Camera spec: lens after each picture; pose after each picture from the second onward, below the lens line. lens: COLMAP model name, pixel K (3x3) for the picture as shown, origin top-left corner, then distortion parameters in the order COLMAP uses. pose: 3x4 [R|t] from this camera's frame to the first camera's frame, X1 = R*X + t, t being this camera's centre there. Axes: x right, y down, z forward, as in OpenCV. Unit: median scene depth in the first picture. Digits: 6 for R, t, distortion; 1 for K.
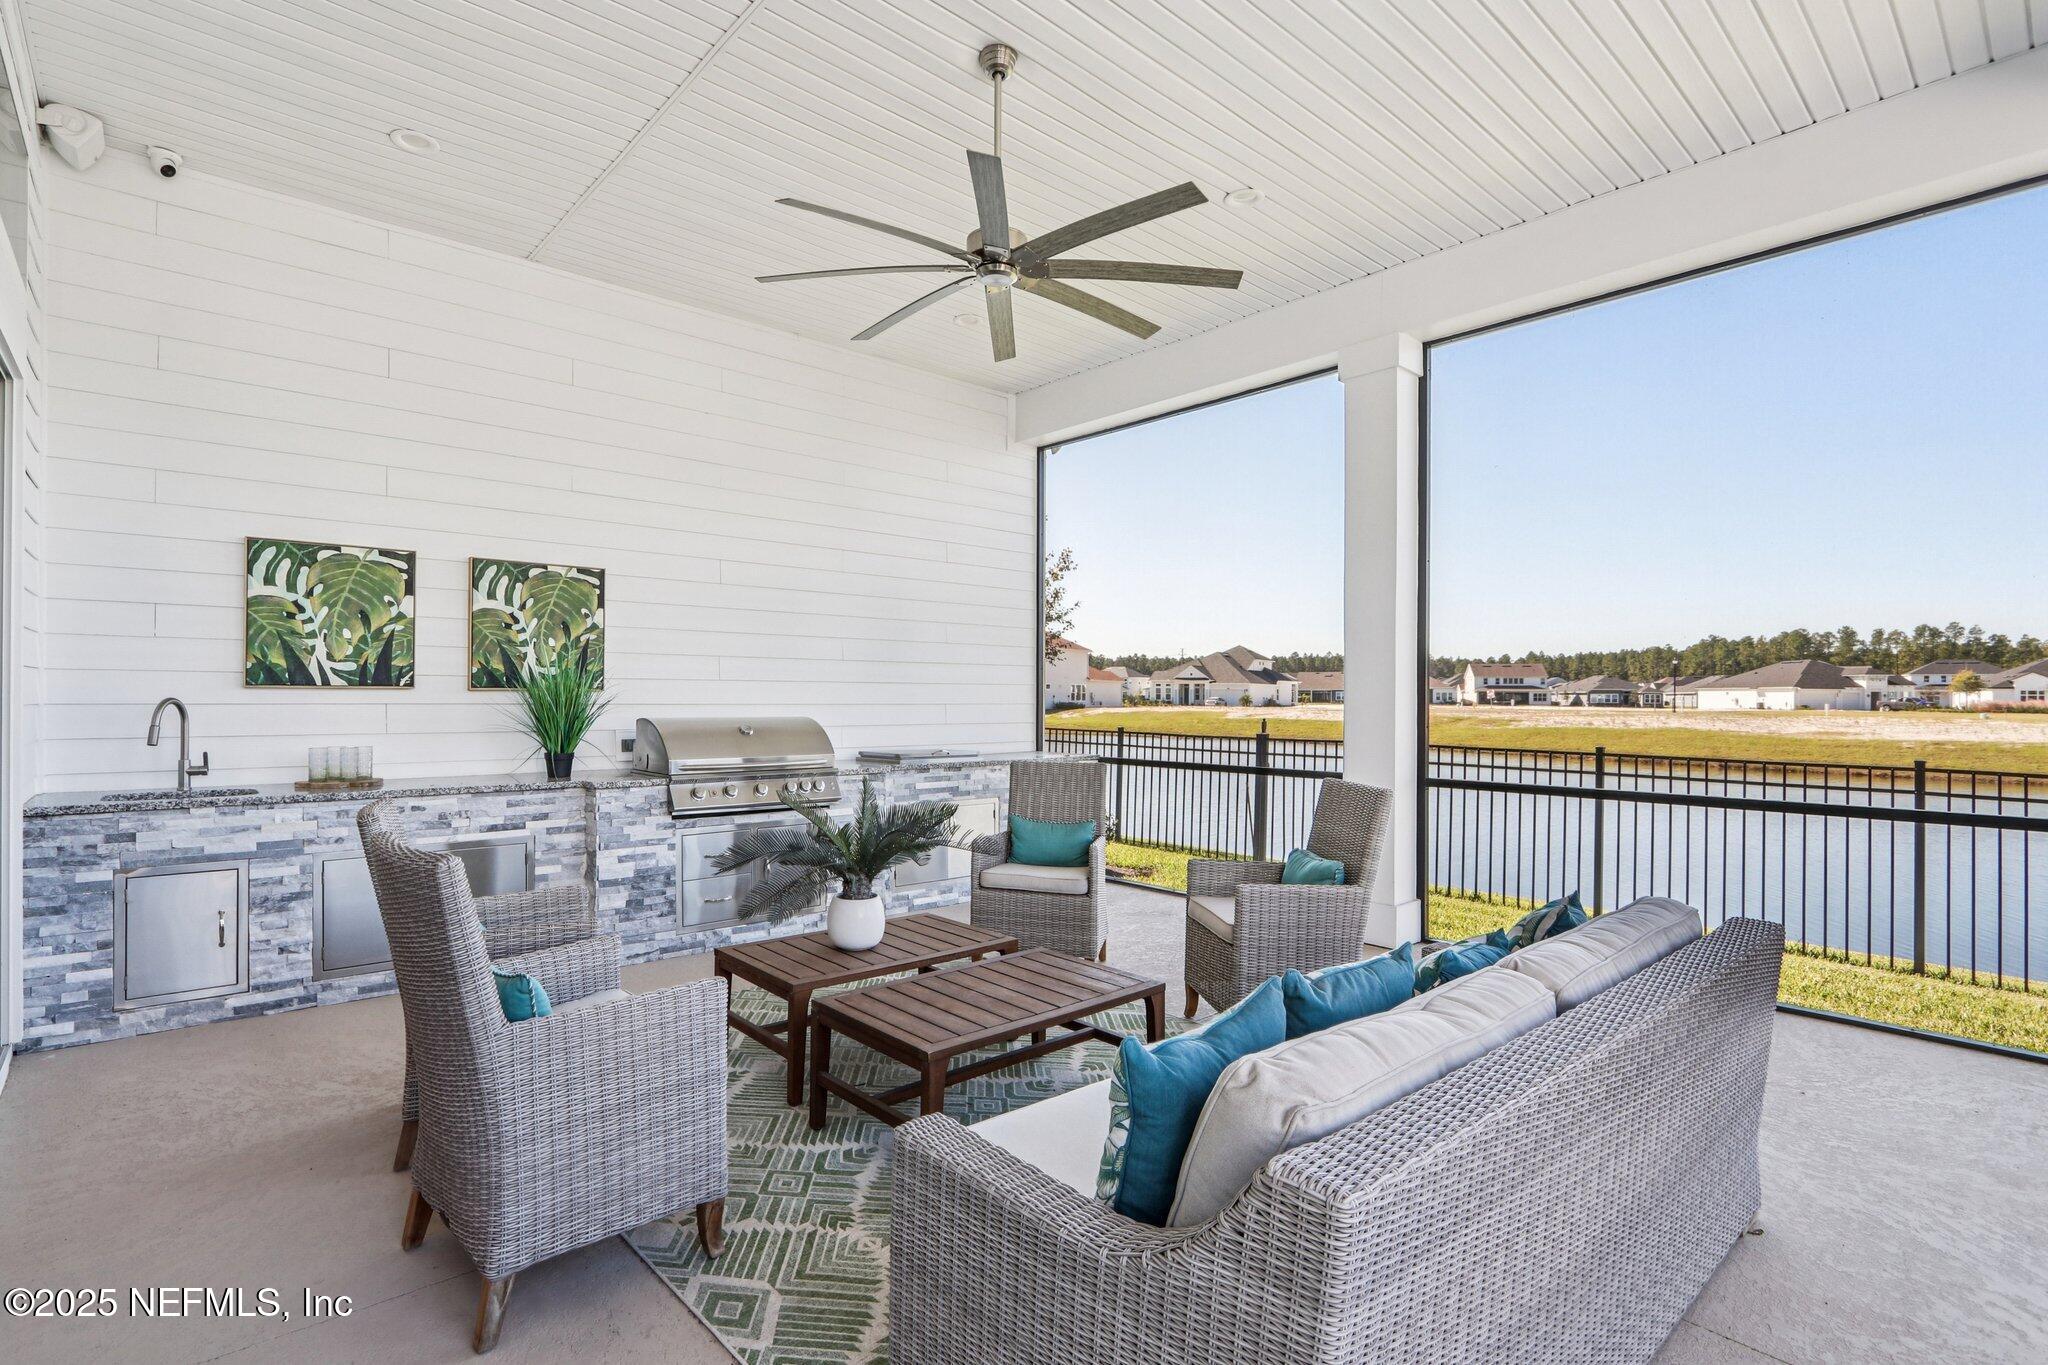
lens RADIAL K [[965.8, 0, 1027.3], [0, 965.8, 706.5], [0, 0, 1]] dist [-0.009594, -0.000163]
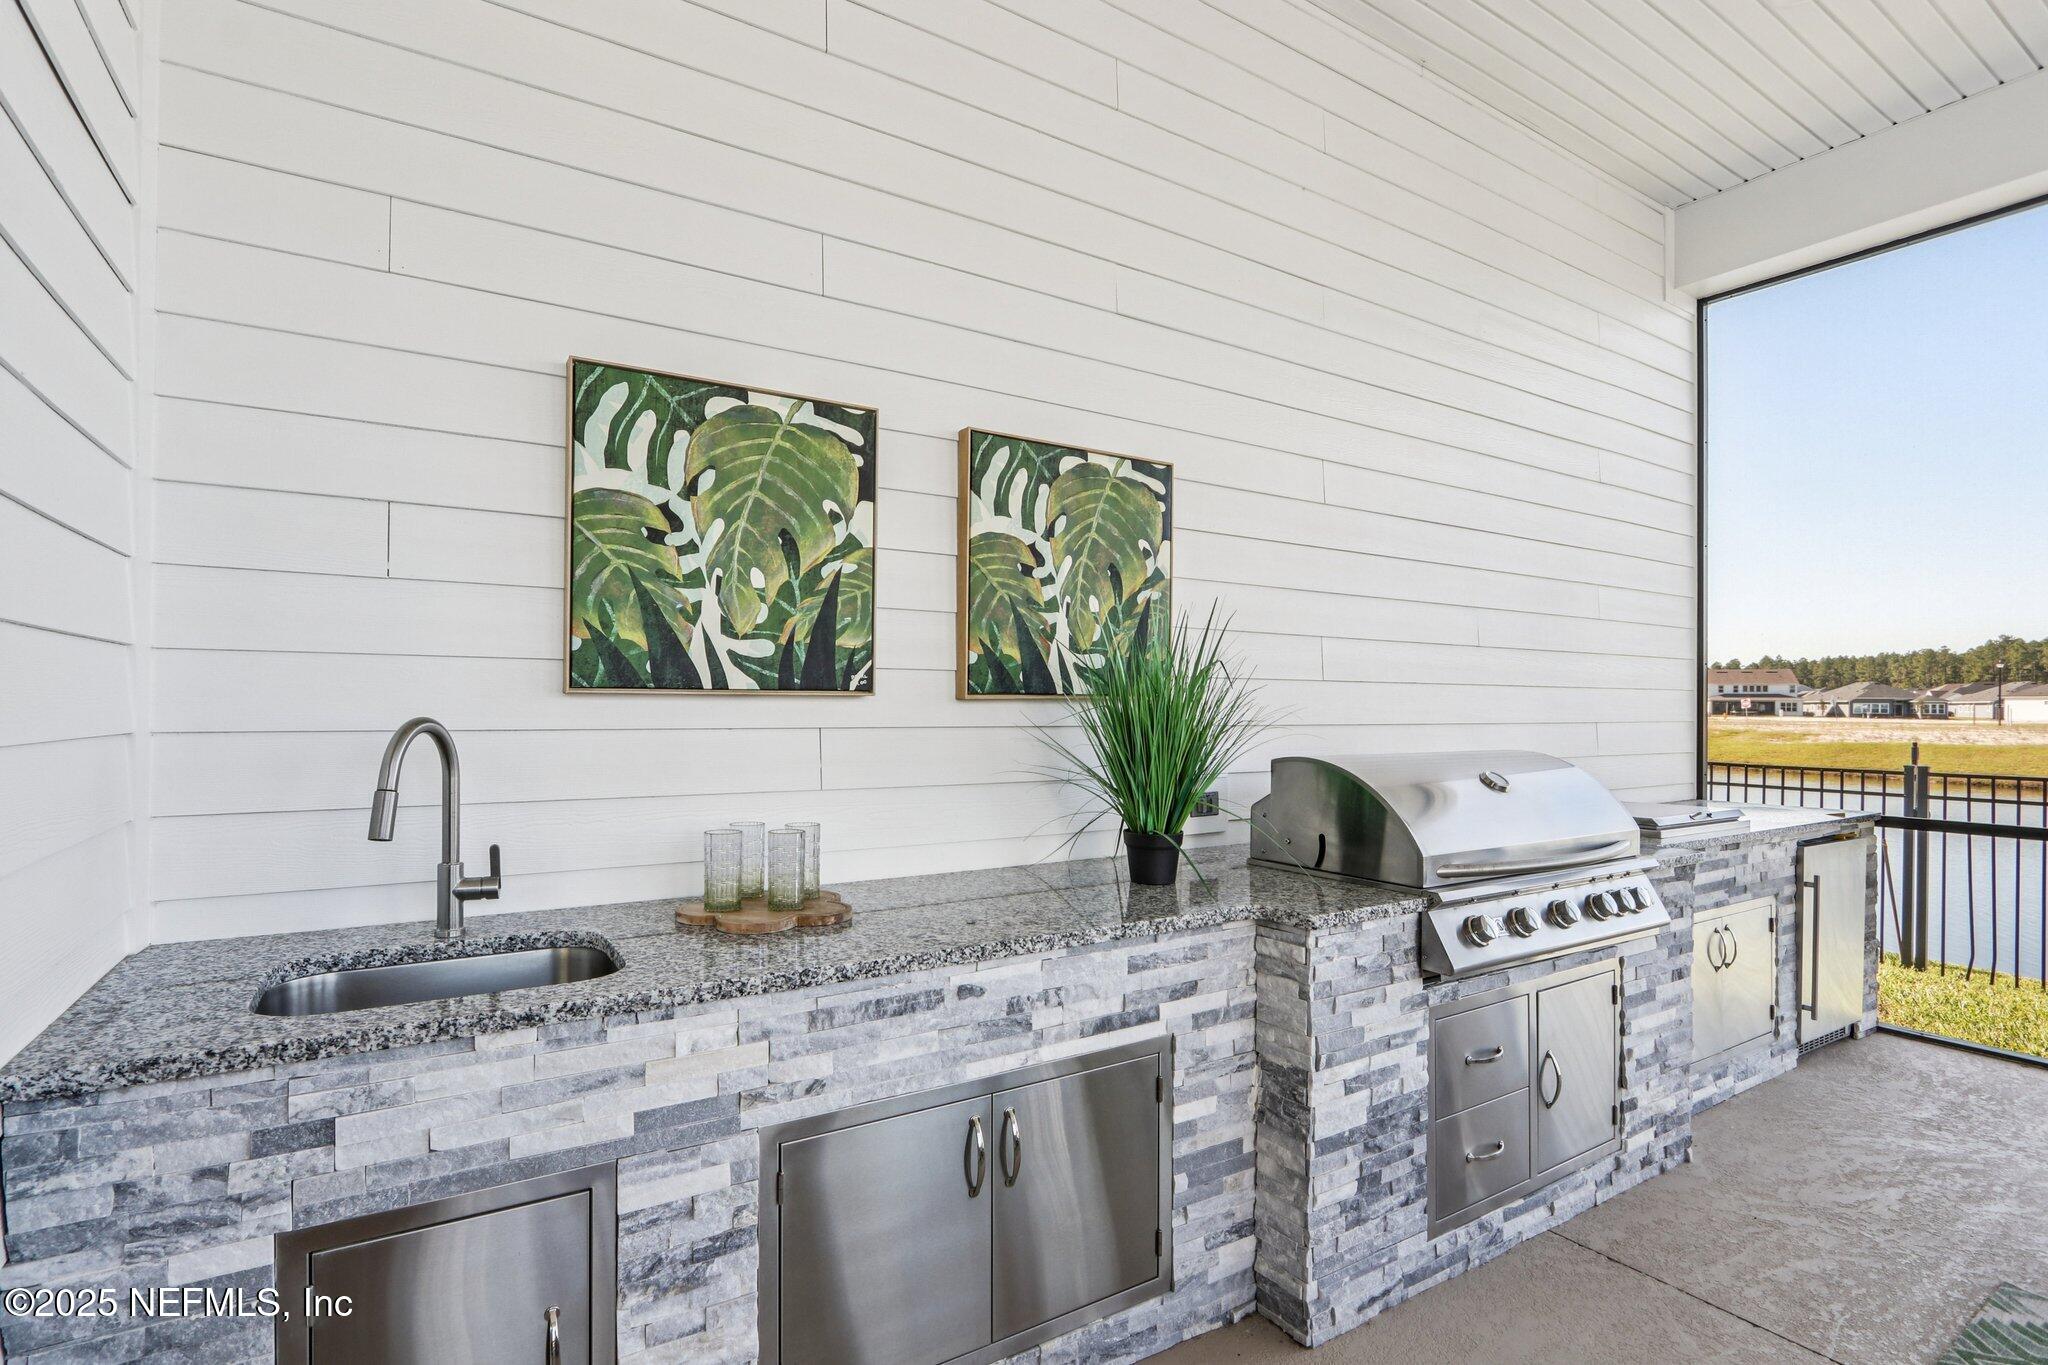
lens RADIAL K [[983.7, 0, 1048.7], [0, 983.7, 718.6], [0, 0, 1]] dist [-0.011039, 0.001261]
pose [[0.988643, 0.001473, -0.150278, -0.491279], [-0.001148, 0.999997, 0.002255, -0.008756], [0.150281, -0.002057, 0.988641, 0.543569]]
